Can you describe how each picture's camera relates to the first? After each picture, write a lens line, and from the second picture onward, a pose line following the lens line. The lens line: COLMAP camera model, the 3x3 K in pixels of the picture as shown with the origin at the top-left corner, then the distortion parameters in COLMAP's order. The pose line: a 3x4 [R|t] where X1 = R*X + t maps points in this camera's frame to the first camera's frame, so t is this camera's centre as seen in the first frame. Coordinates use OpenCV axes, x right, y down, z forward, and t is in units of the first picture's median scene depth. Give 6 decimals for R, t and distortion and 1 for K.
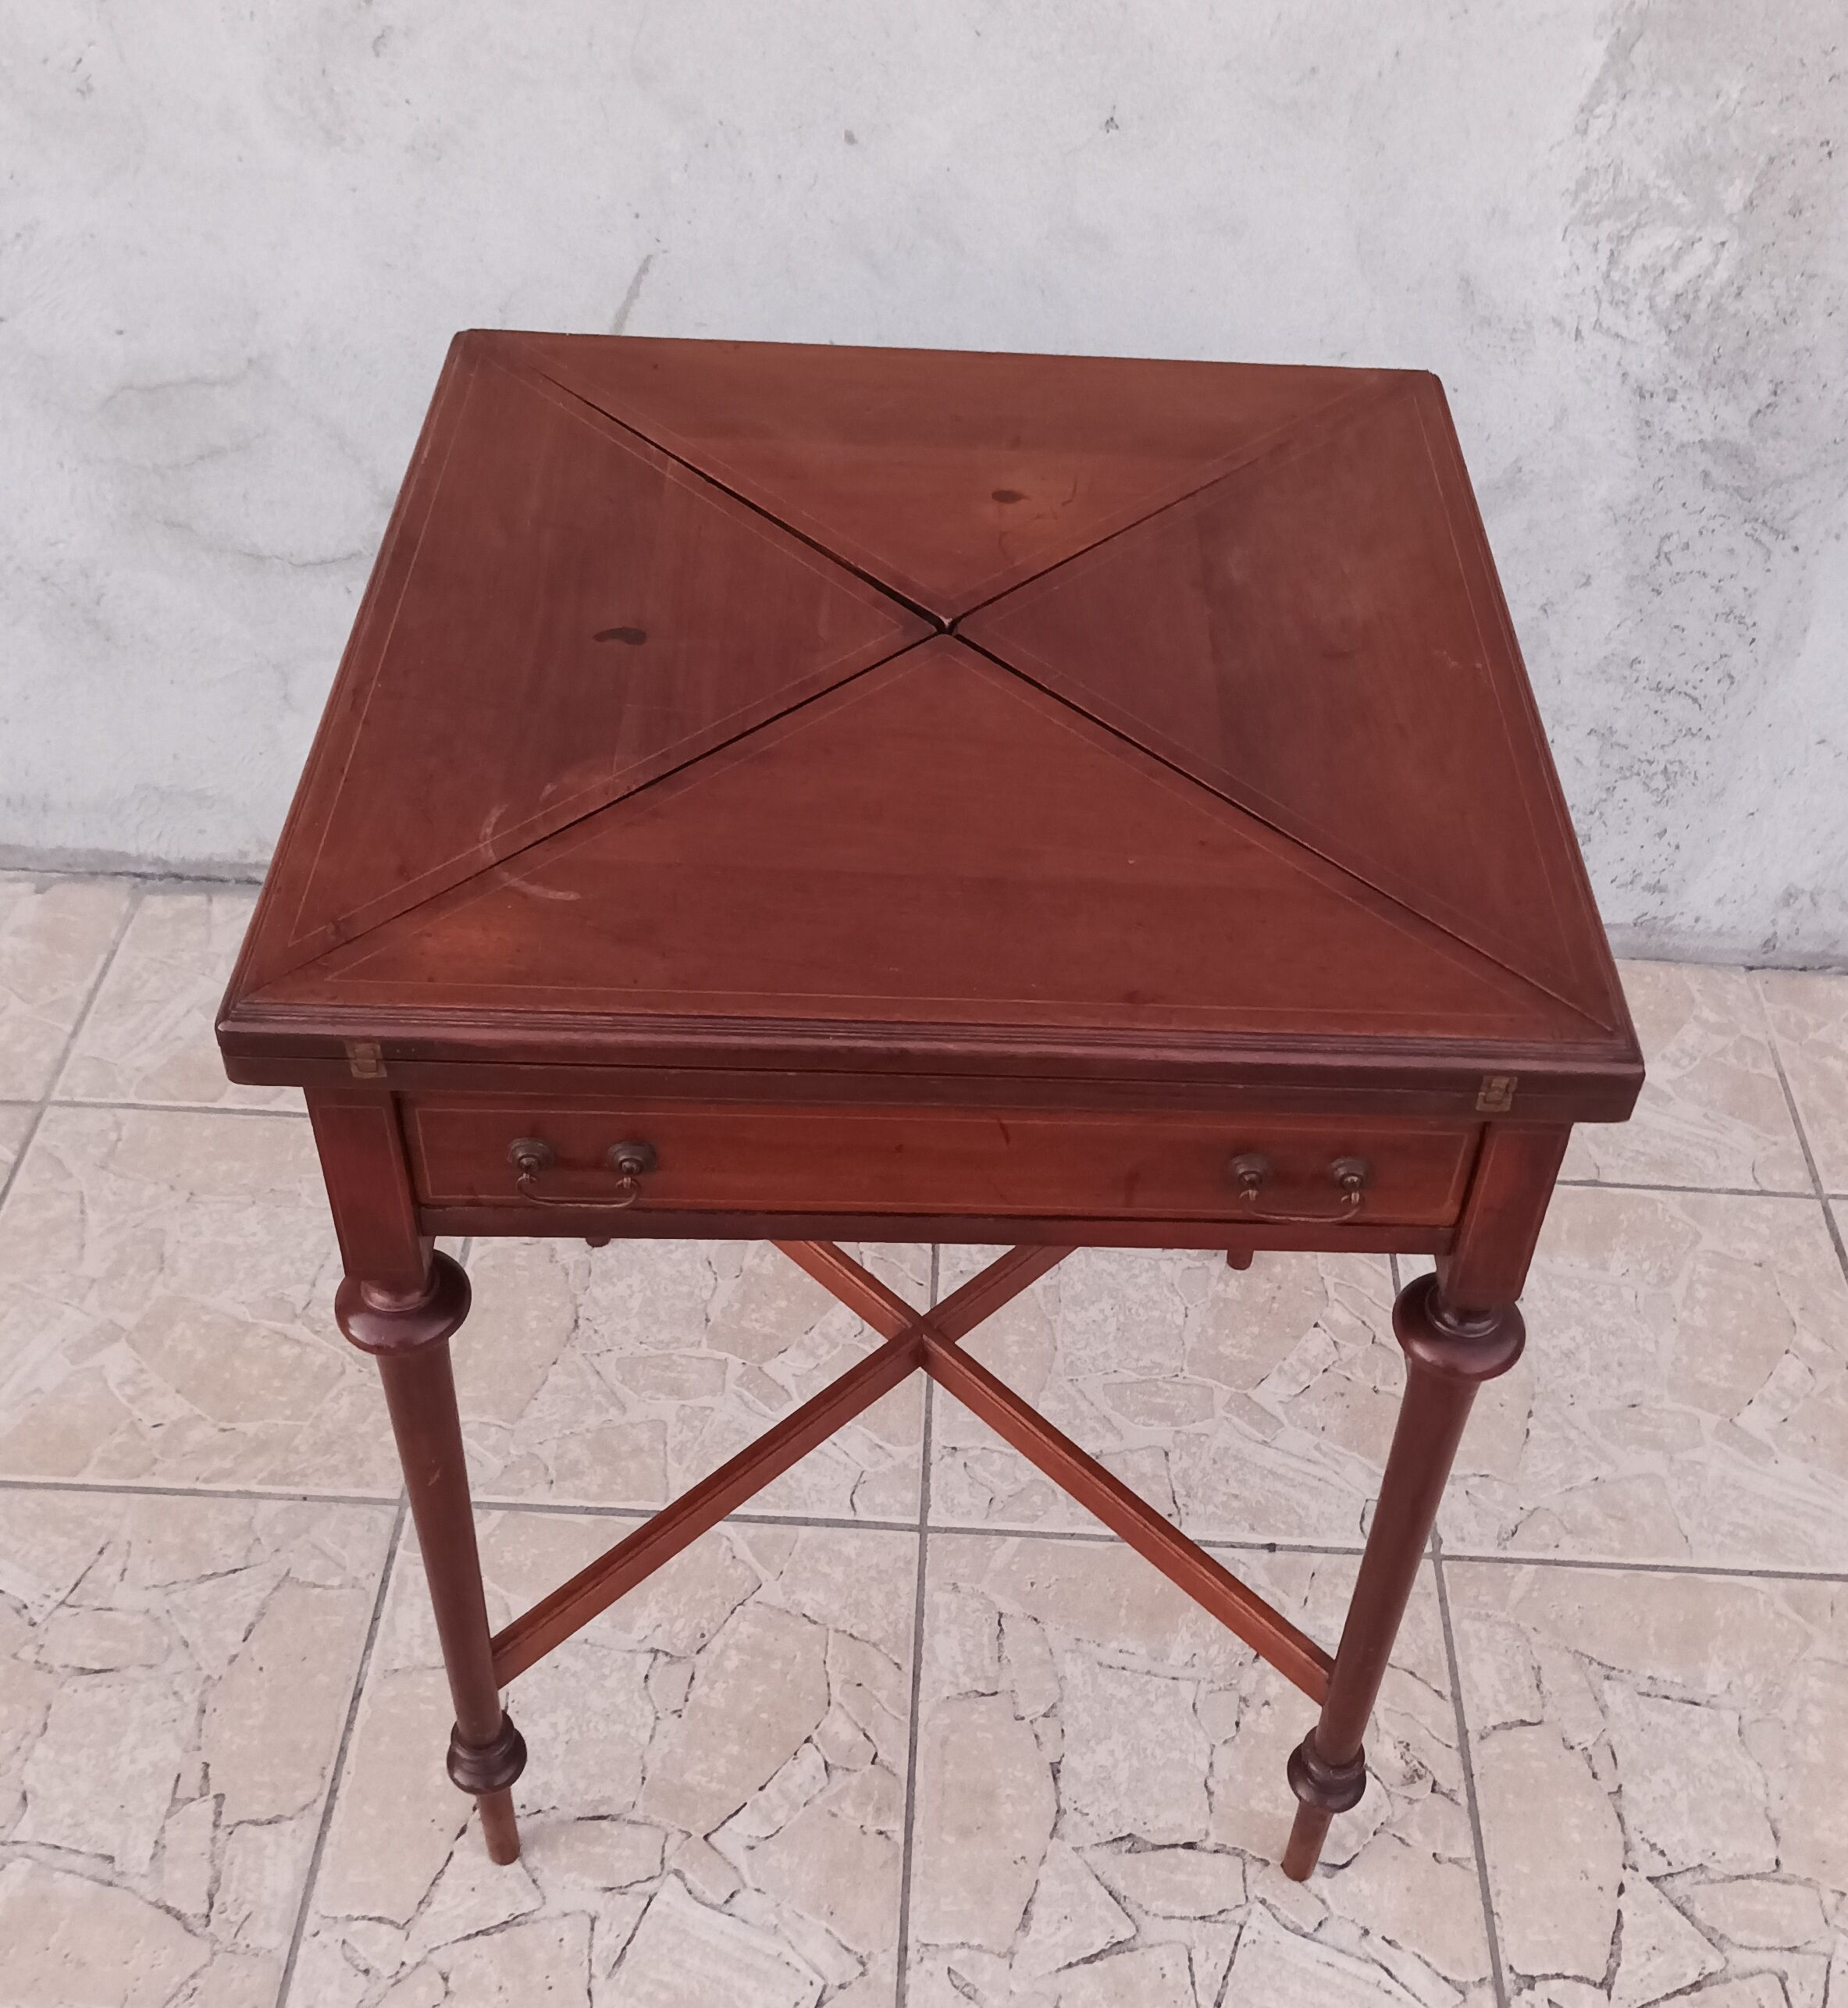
lens RADIAL K [[2309.9, 0, 975.8], [0, 2309.9, 945.9], [0, 0, 1]] dist [0.028755, -0.026852]
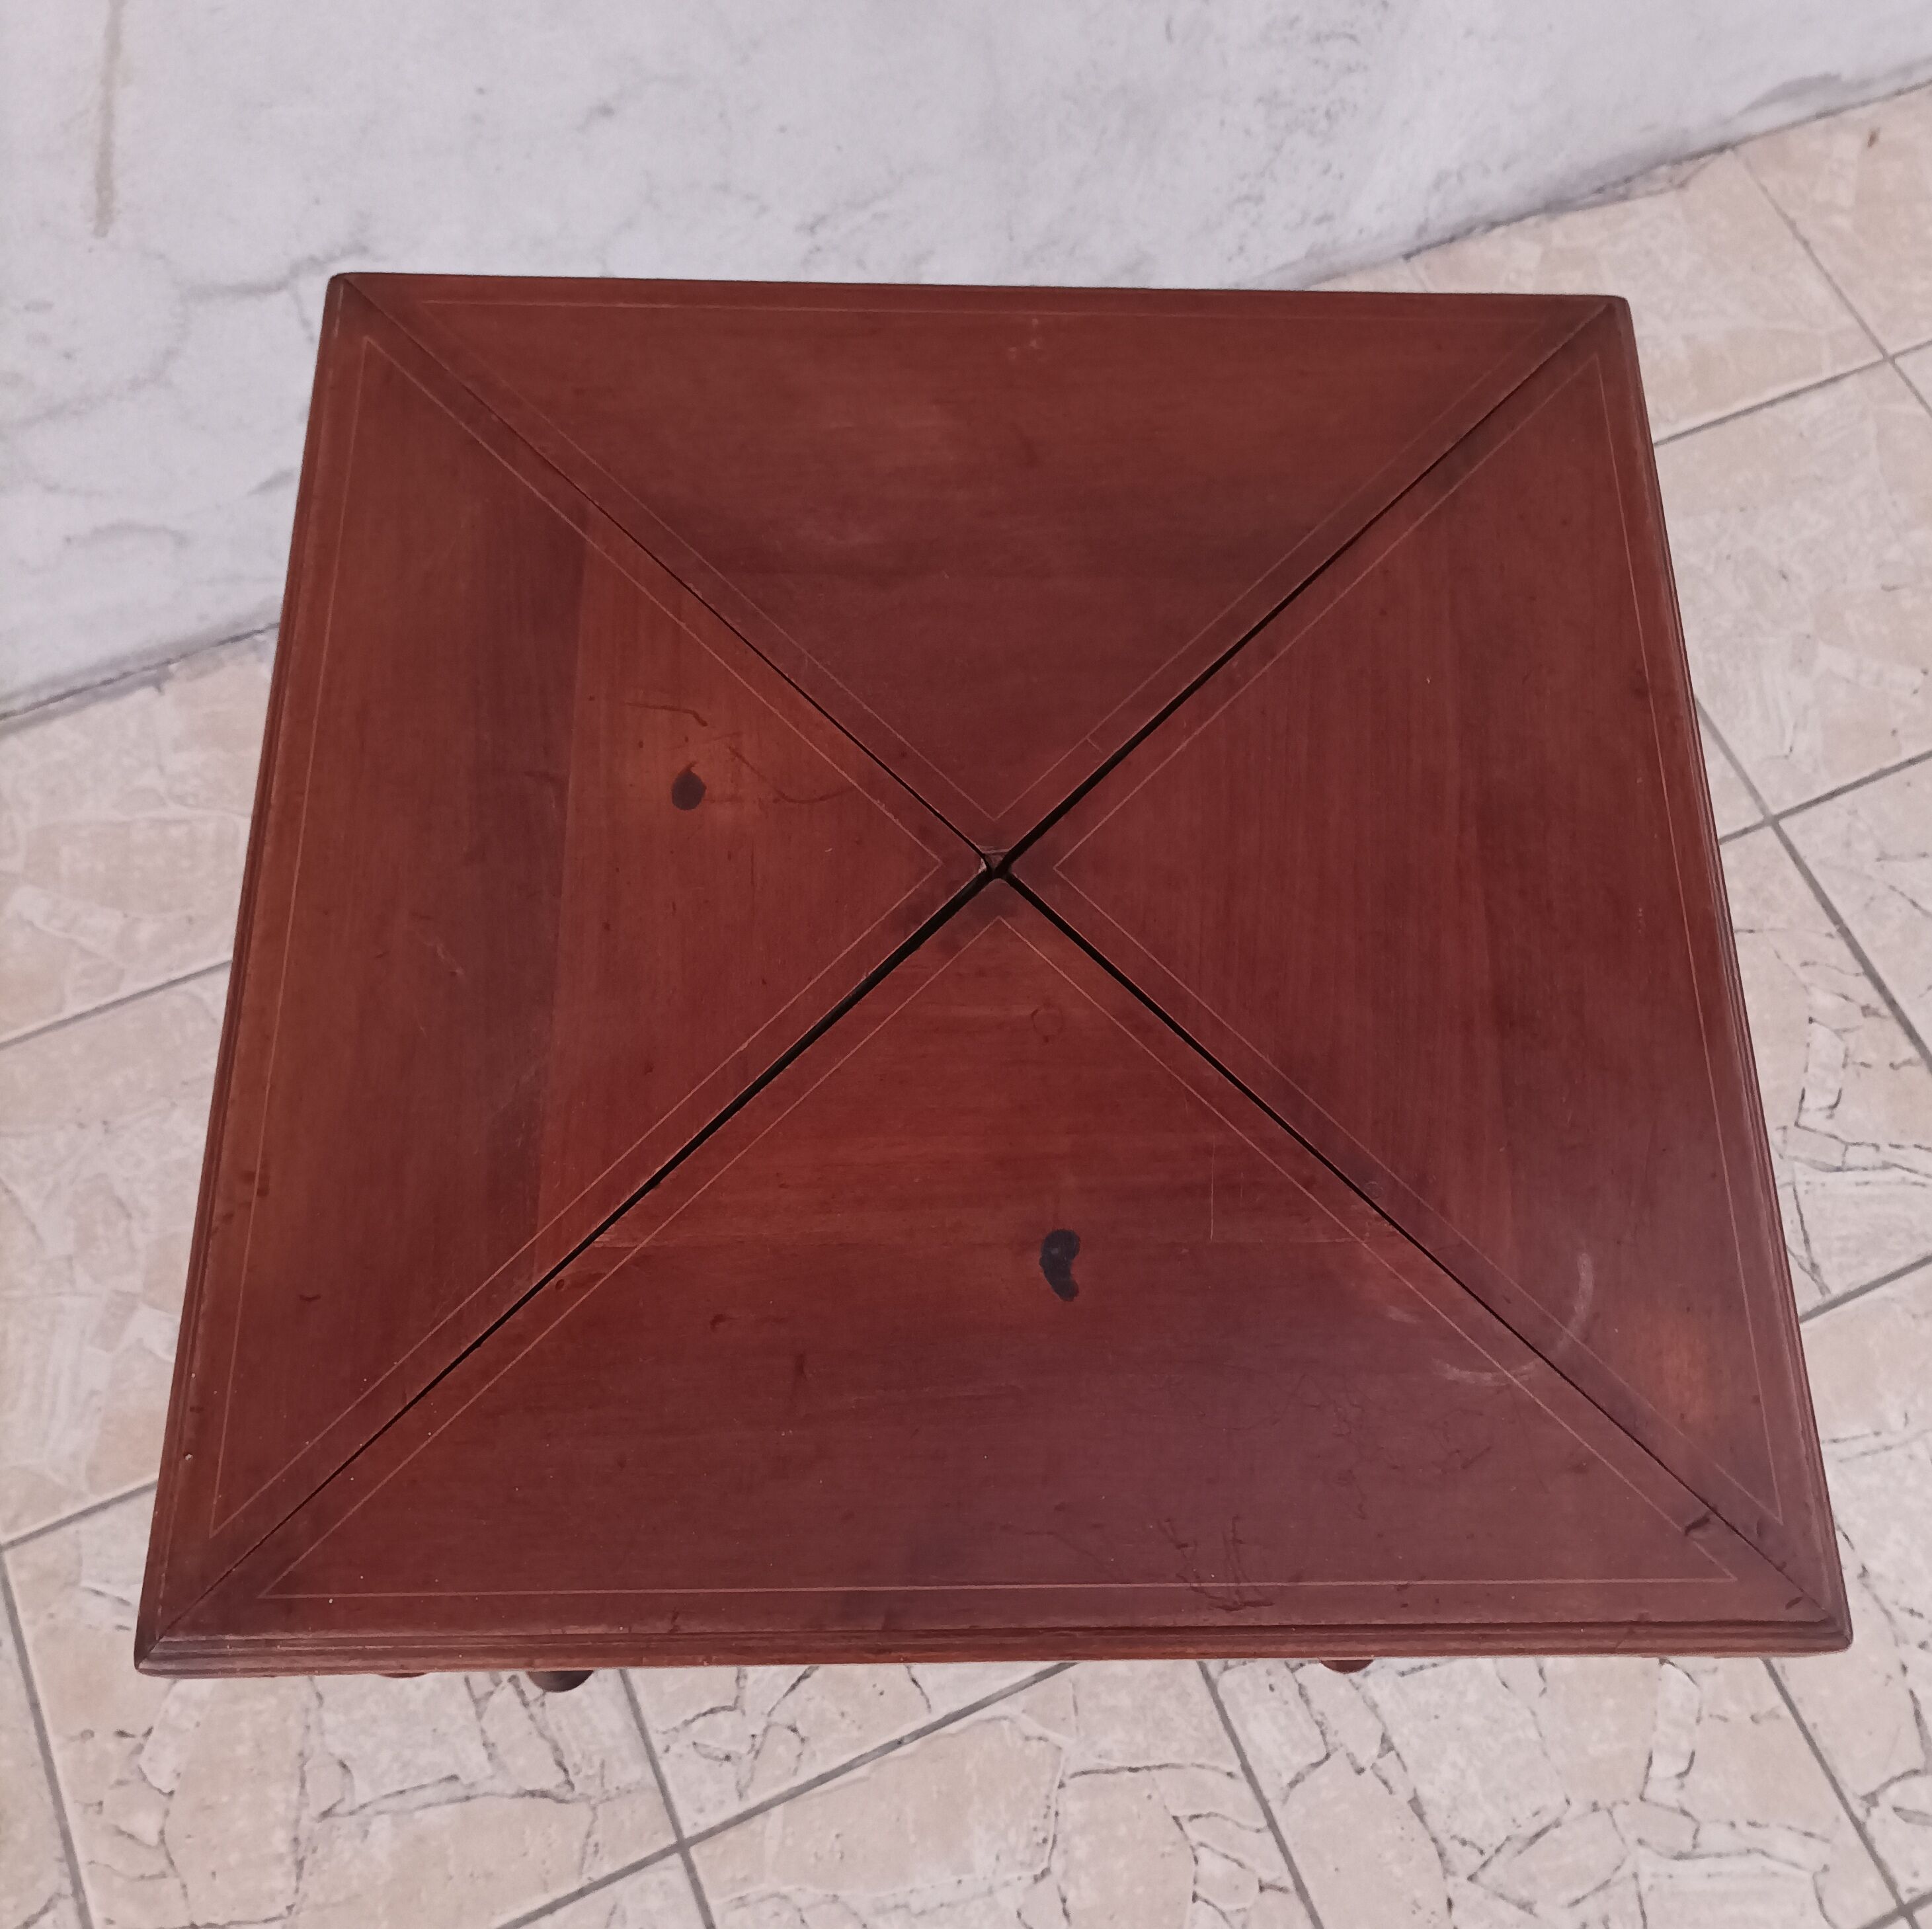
lens RADIAL K [[1961.5, 0, 995.6], [0, 1961.5, 940.8], [0, 0, 1]] dist [0.011837, -0.008010]
pose [[0.905300, -0.396417, 0.152597, -0.118315], [0.289204, 0.838342, 0.462108, -0.262620], [-0.311116, -0.374215, 0.873596, 0.244240]]
